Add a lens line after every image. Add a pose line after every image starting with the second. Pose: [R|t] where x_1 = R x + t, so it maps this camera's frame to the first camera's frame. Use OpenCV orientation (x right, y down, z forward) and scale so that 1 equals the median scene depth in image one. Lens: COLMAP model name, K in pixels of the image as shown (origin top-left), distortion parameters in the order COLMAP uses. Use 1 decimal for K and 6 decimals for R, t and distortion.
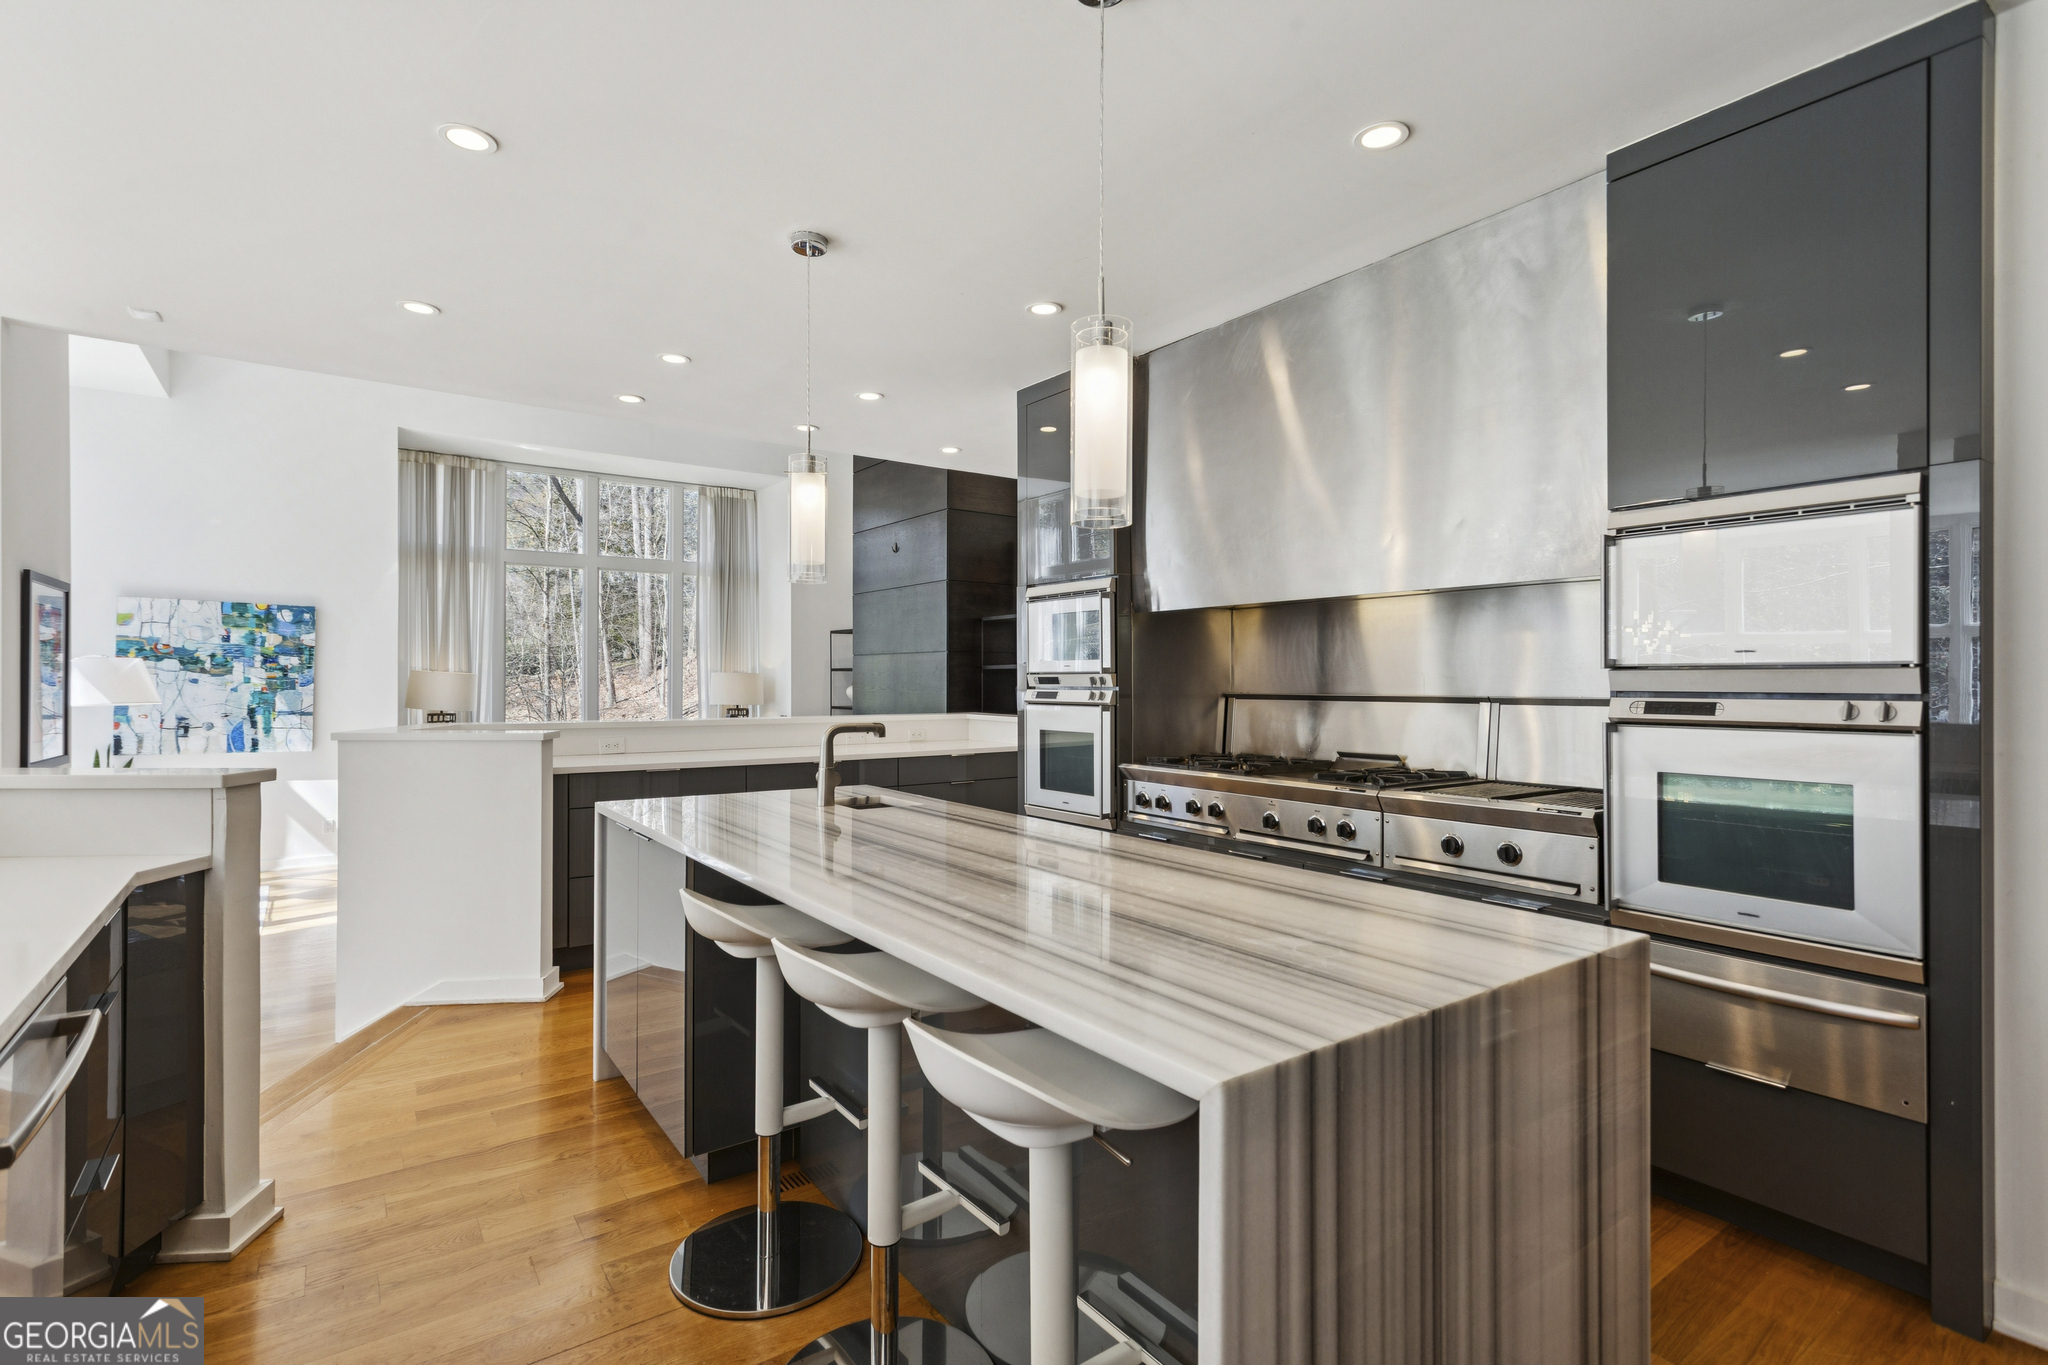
lens RADIAL K [[973.5, 0, 1019.8], [0, 973.5, 678.2], [0, 0, 1]] dist [0.008174, 0.000368]
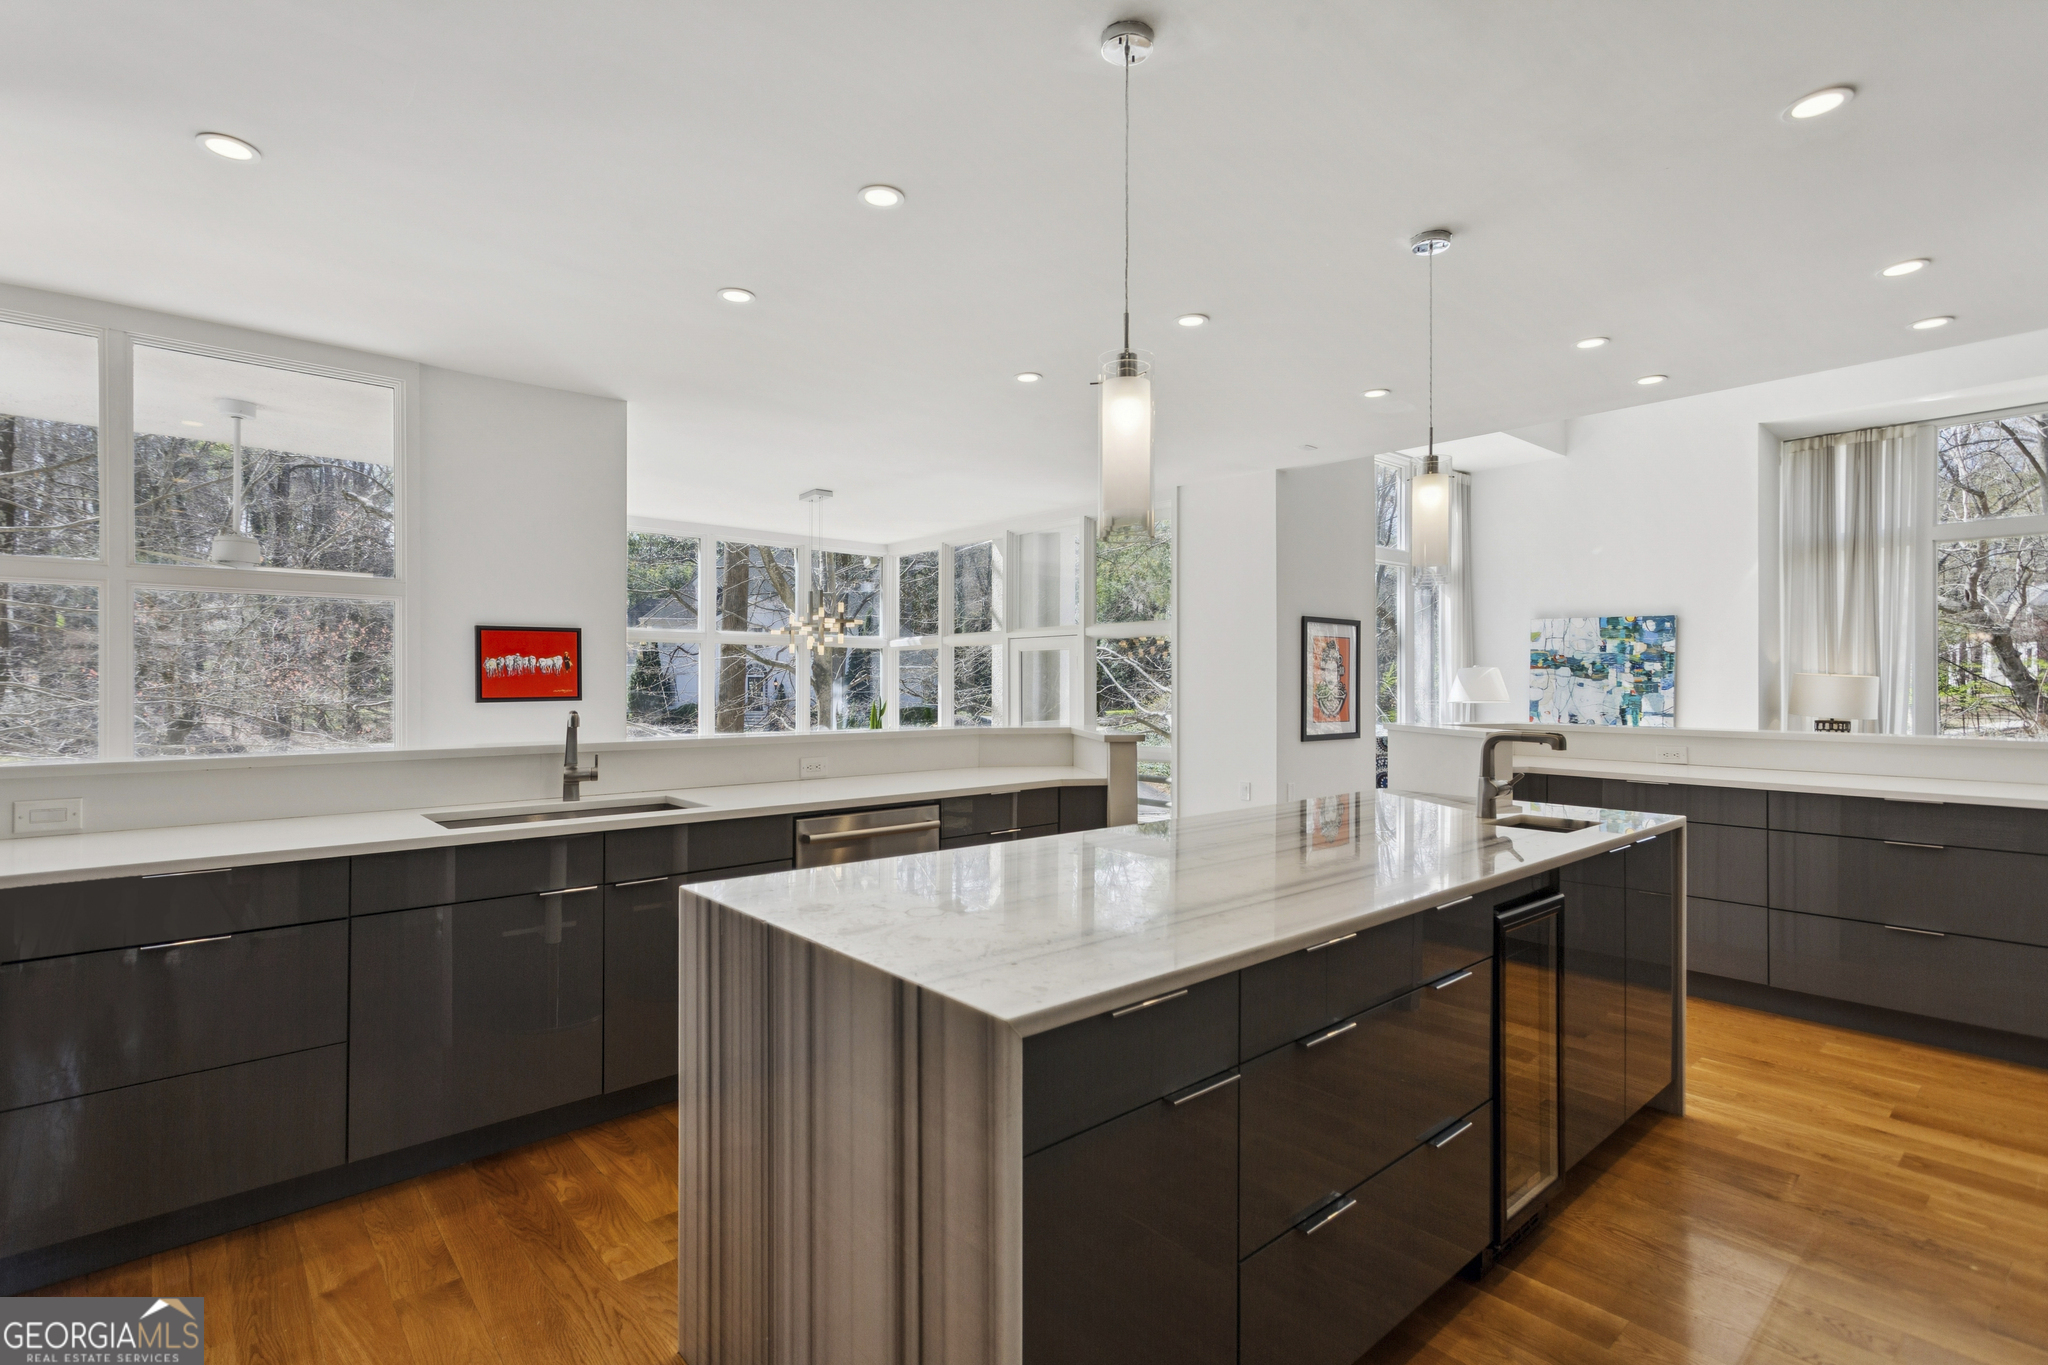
lens RADIAL K [[973.5, 0, 1018.1], [0, 973.5, 678.7], [0, 0, 1]] dist [0.008174, 0.000368]
pose [[0.098946, -0.004934, -0.995081, 0.279109], [0.001387, 0.999987, -0.004820, 0.000325], [0.995092, -0.000903, 0.098951, 0.184318]]
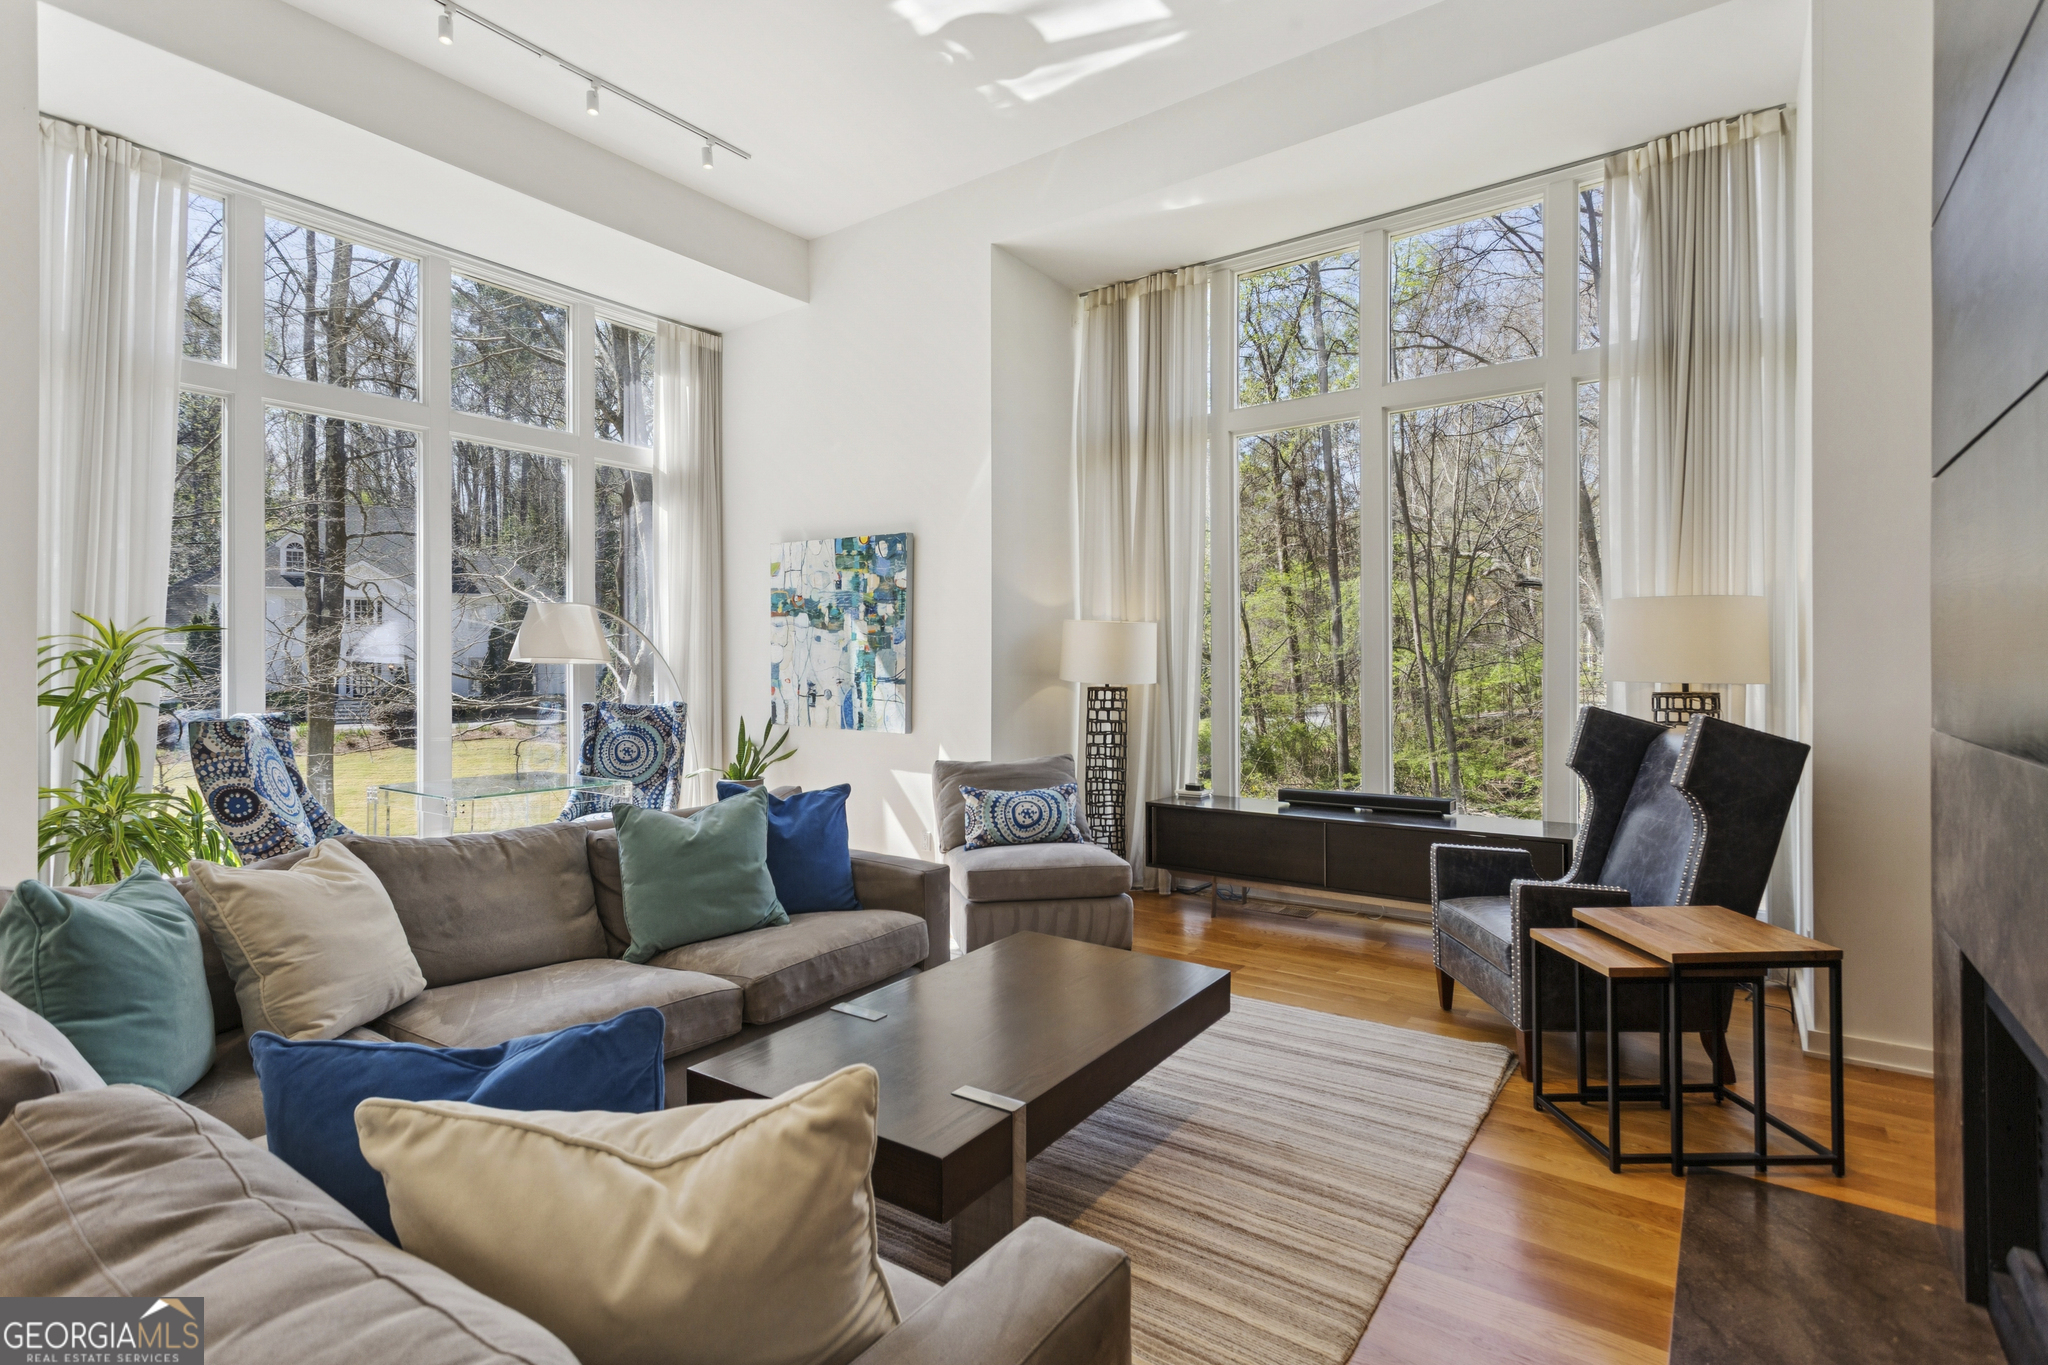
lens RADIAL K [[973.5, 0, 1020.3], [0, 973.5, 670.5], [0, 0, 1]] dist [0.008174, 0.000368]
pose [[0.317492, 0.002025, -0.948259, -0.017296], [0.005429, 0.999977, 0.003953, 0.026318], [0.948245, -0.006403, 0.317474, 0.875999]]
